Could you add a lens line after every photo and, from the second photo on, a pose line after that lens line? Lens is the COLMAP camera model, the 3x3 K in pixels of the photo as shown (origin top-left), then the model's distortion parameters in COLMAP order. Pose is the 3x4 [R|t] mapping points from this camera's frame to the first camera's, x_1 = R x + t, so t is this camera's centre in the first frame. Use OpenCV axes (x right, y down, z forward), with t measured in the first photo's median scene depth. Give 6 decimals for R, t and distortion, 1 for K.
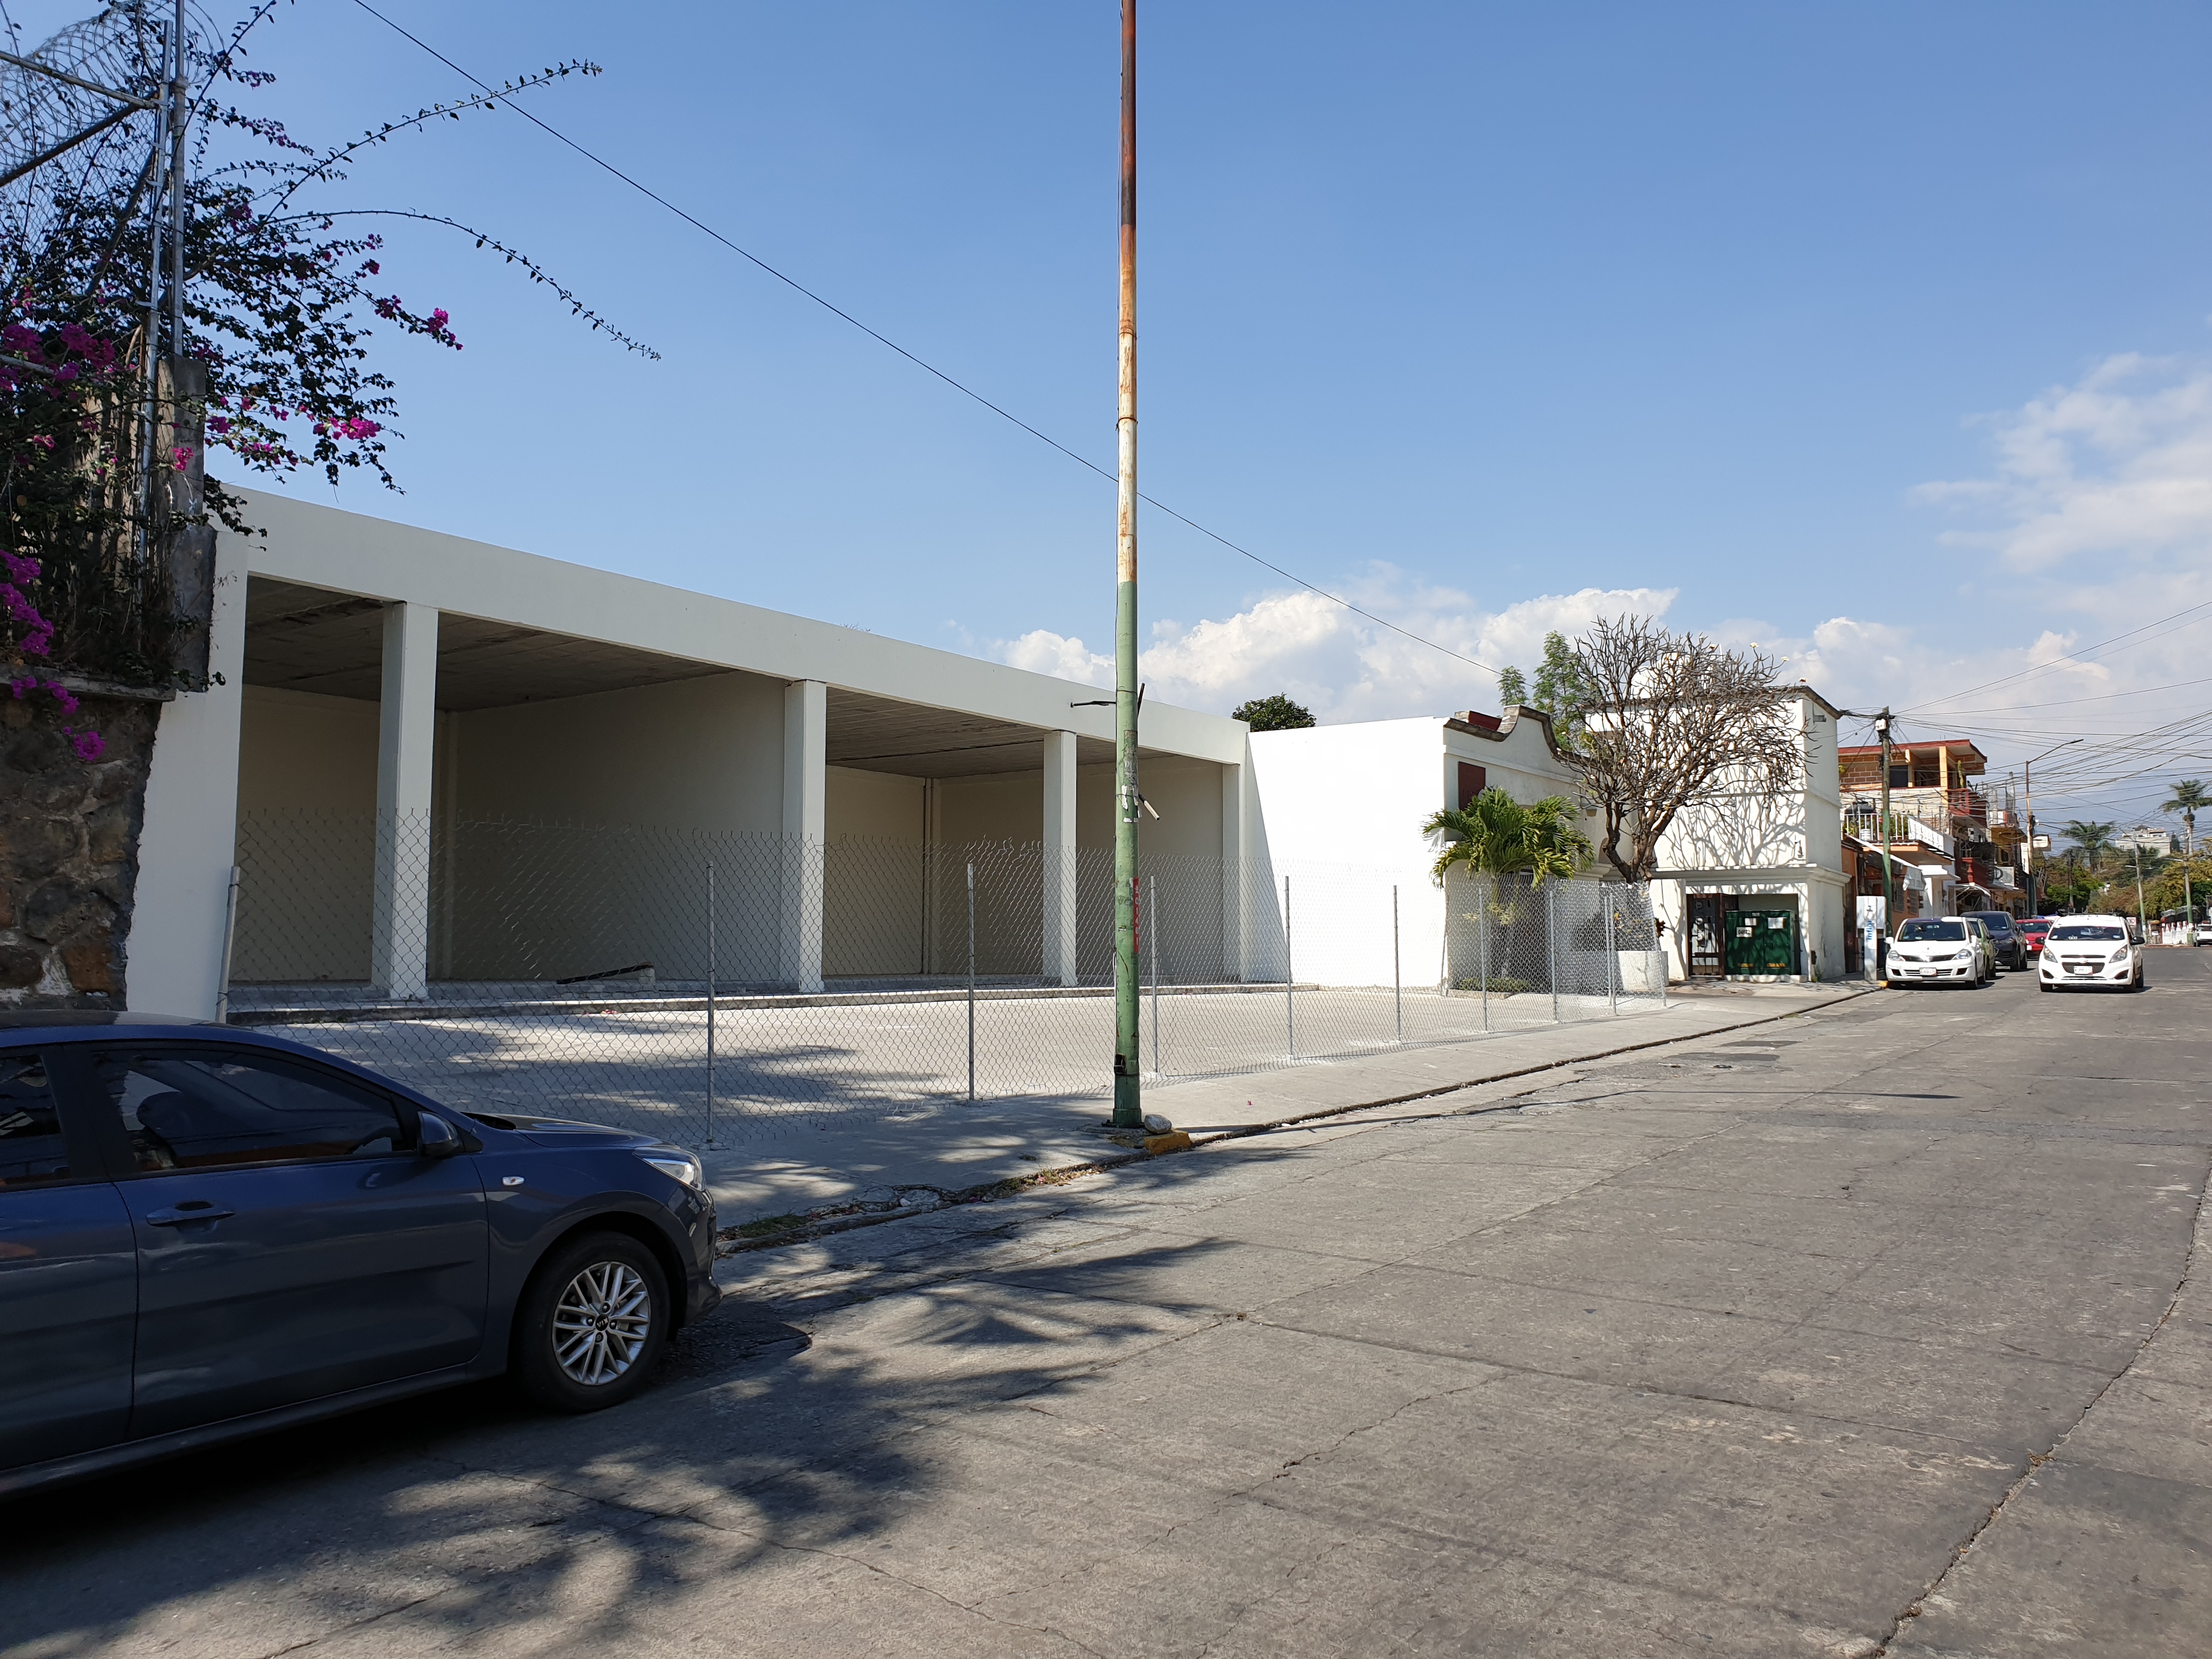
lens RADIAL K [[1705.6, 0, 1104.2], [0, 1705.6, 830.0], [0, 0, 1]] dist [0.032866, -0.033353]
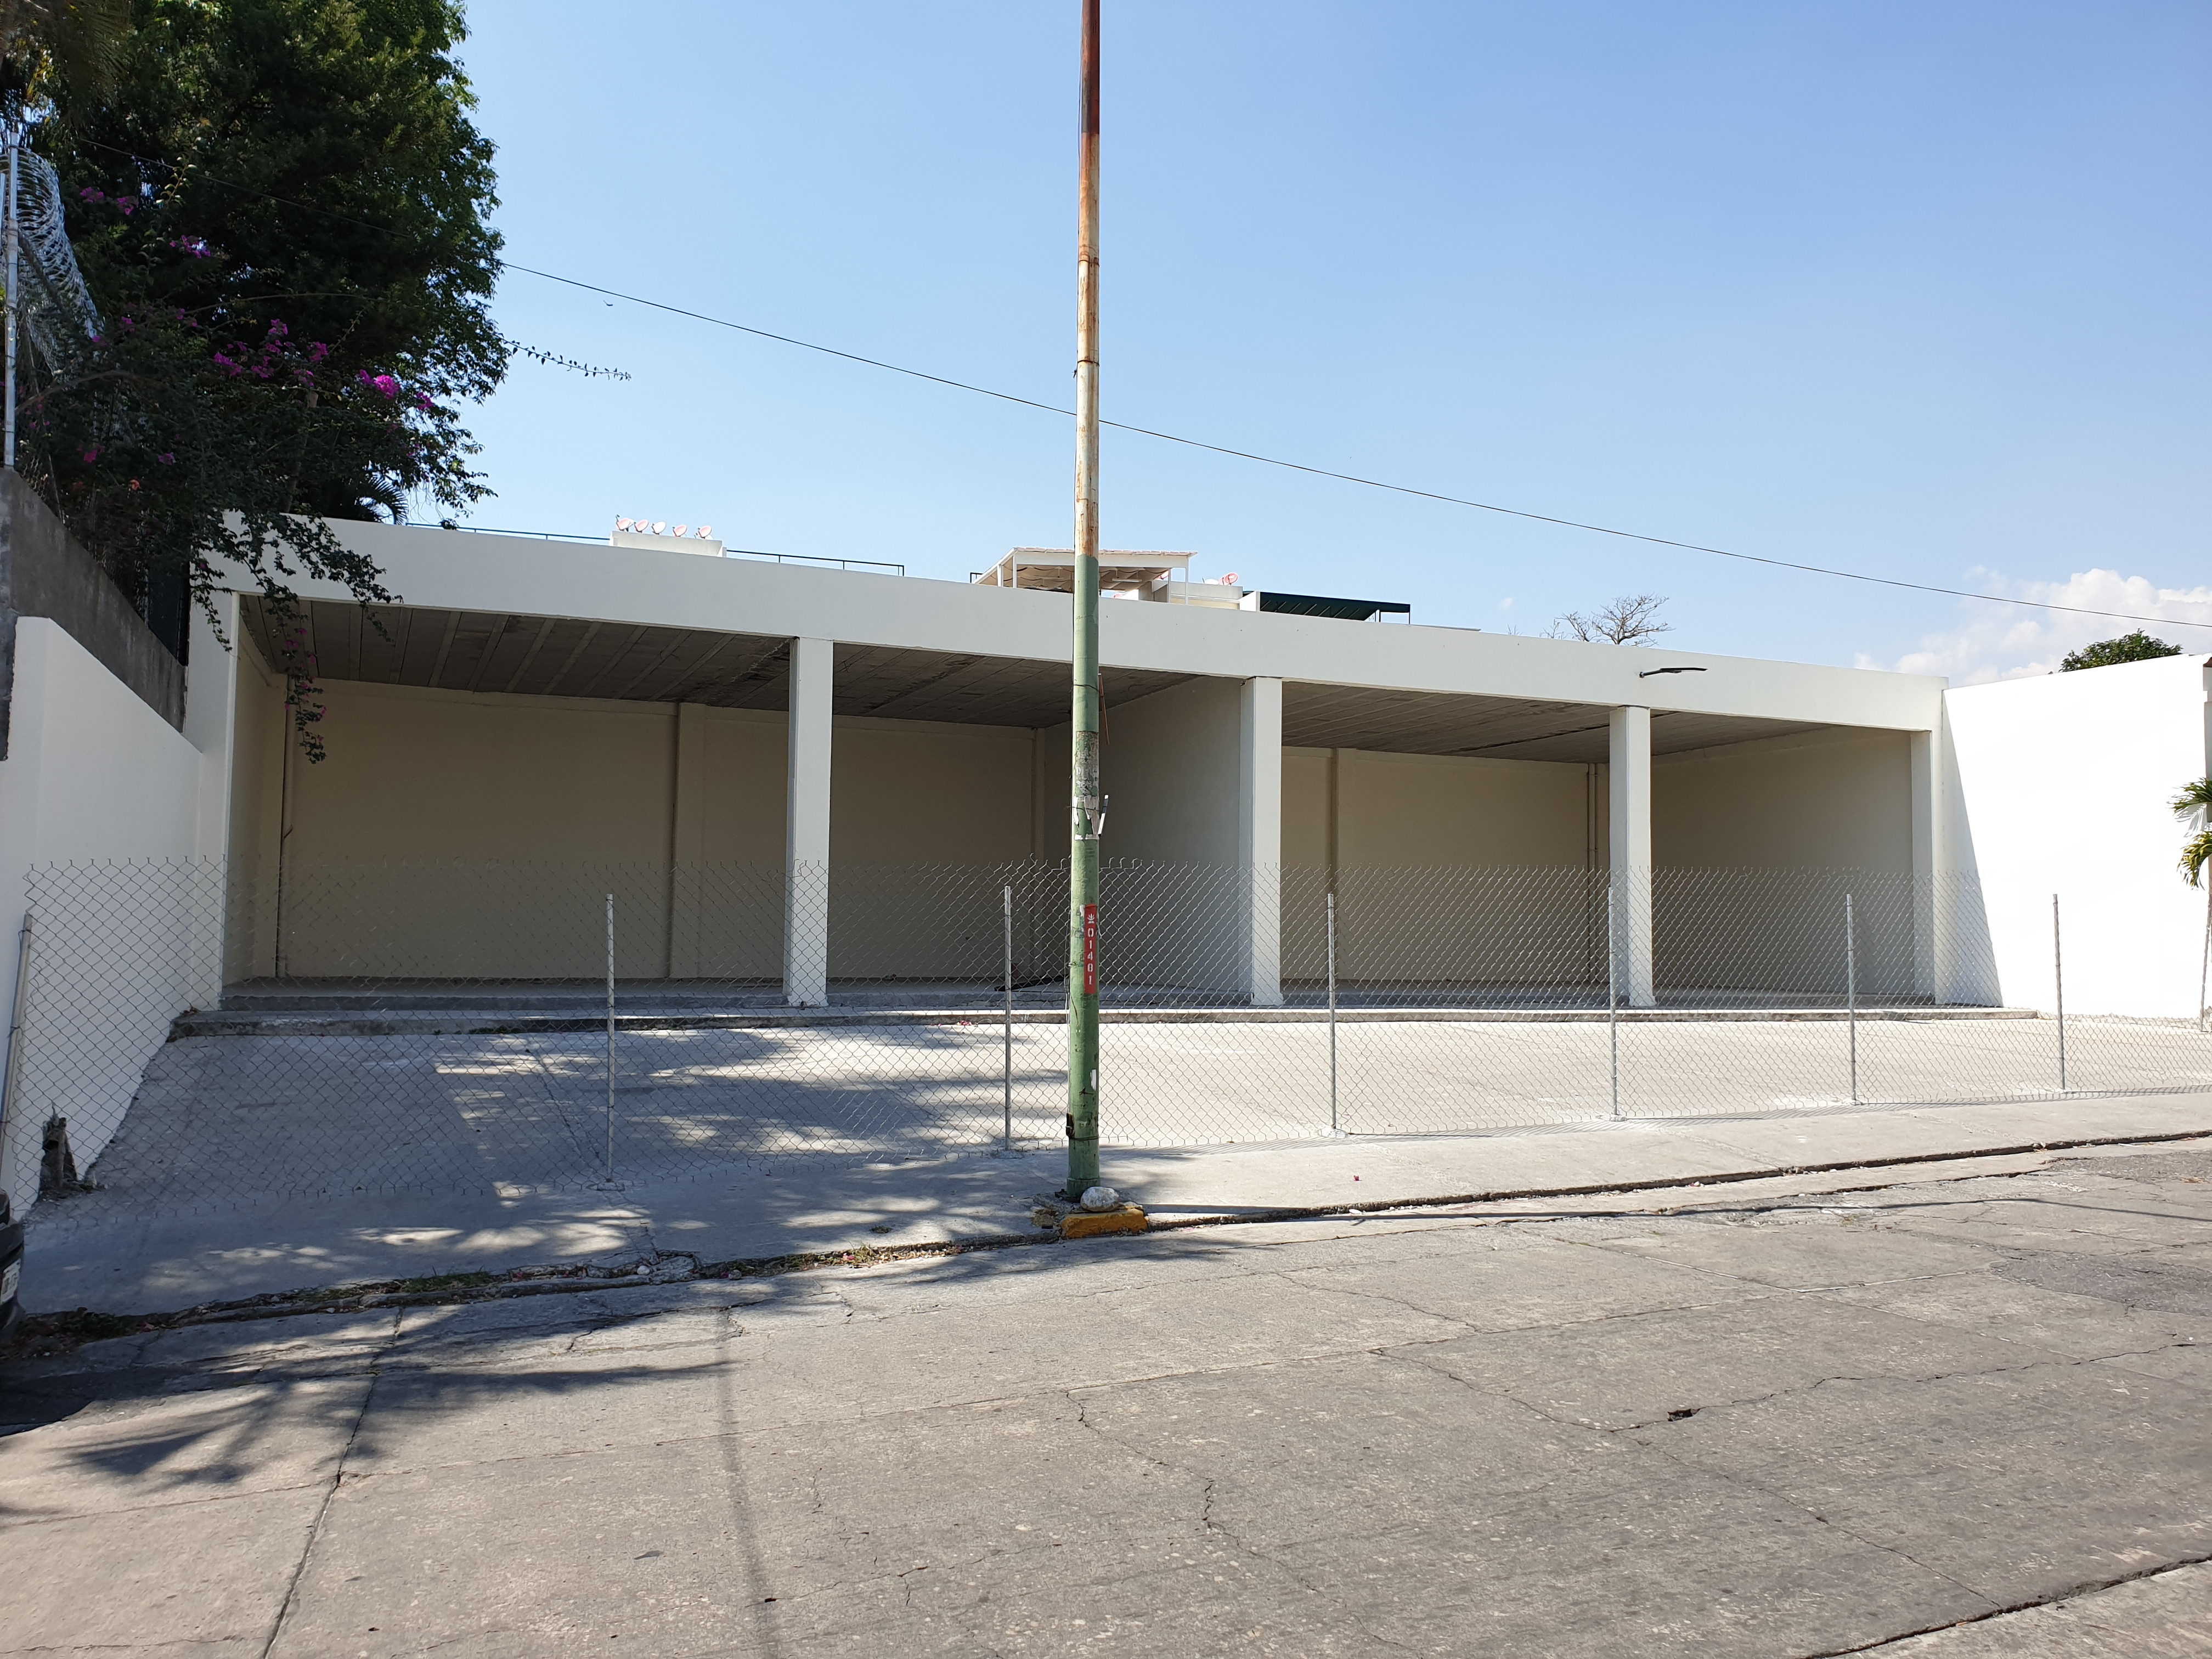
lens RADIAL K [[1705.6, 0, 1116.3], [0, 1705.6, 830.3], [0, 0, 1]] dist [0.032866, -0.033353]
pose [[0.843484, -0.022430, -0.536685, 0.321578], [0.027513, 0.999620, 0.001464, -0.006646], [0.536449, -0.016000, 0.843781, 0.195760]]
